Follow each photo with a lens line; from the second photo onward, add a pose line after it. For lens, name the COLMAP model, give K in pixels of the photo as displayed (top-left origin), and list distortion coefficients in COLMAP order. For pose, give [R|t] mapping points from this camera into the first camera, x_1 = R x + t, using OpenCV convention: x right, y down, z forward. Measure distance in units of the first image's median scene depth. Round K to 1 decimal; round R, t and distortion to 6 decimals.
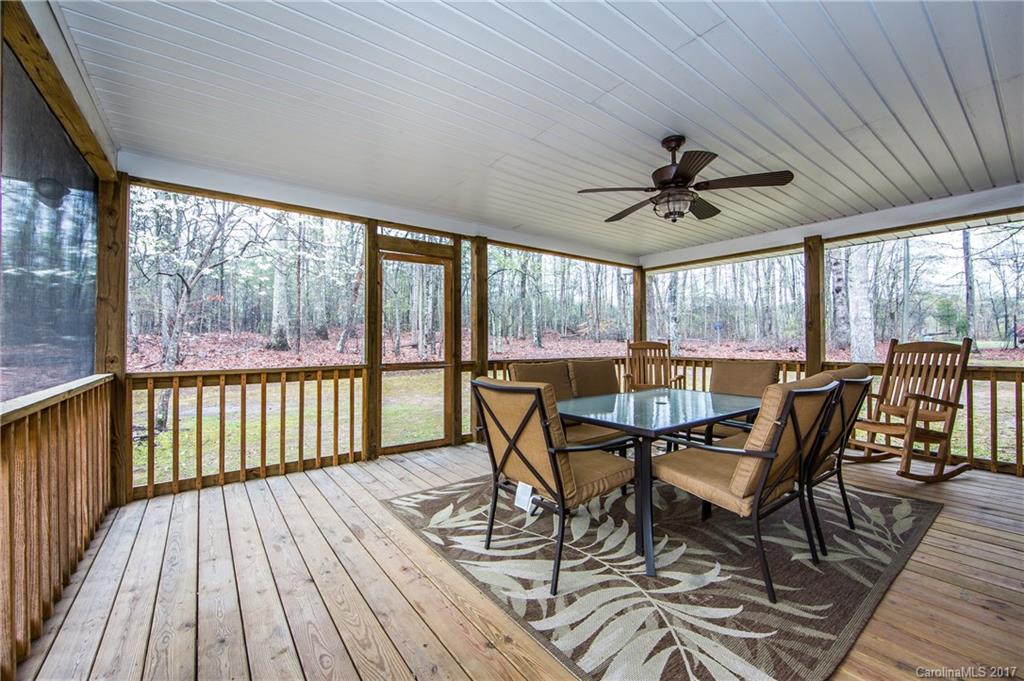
lens RADIAL K [[409.8, 0, 521.3], [0, 409.8, 341.2], [0, 0, 1]] dist [-0.000267, -0.000154]
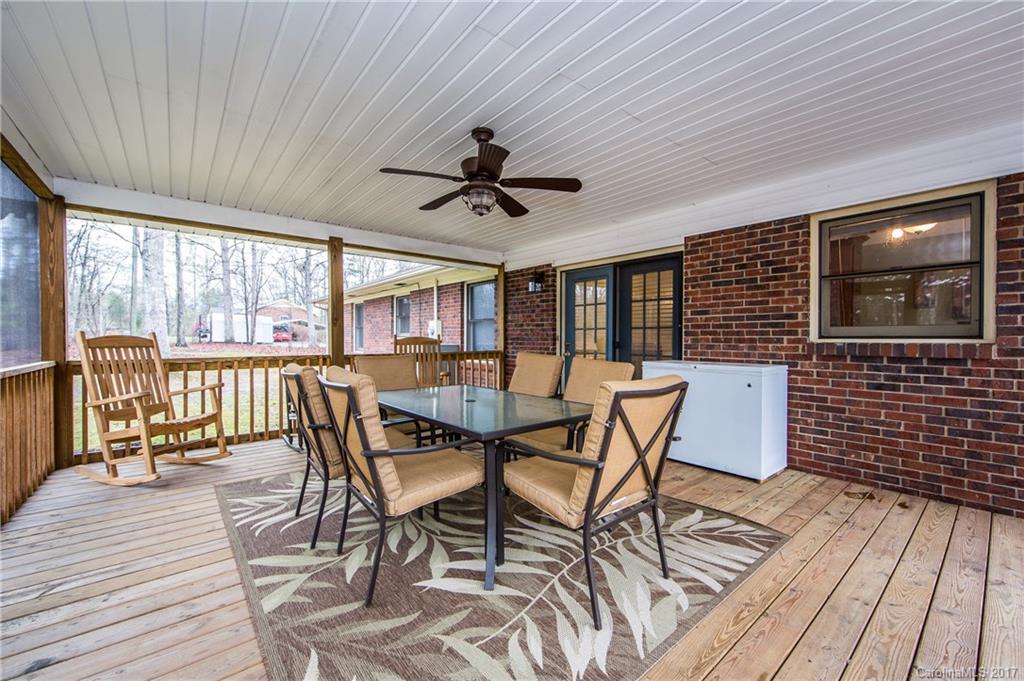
lens RADIAL K [[409.8, 0, 522.1], [0, 409.8, 341.2], [0, 0, 1]] dist [-0.000267, -0.000154]
pose [[-0.029999, -0.010038, 0.999500, -0.759397], [-0.003090, 0.999946, 0.009949, 0.003278], [-0.999545, -0.002790, -0.030029, 1.121655]]
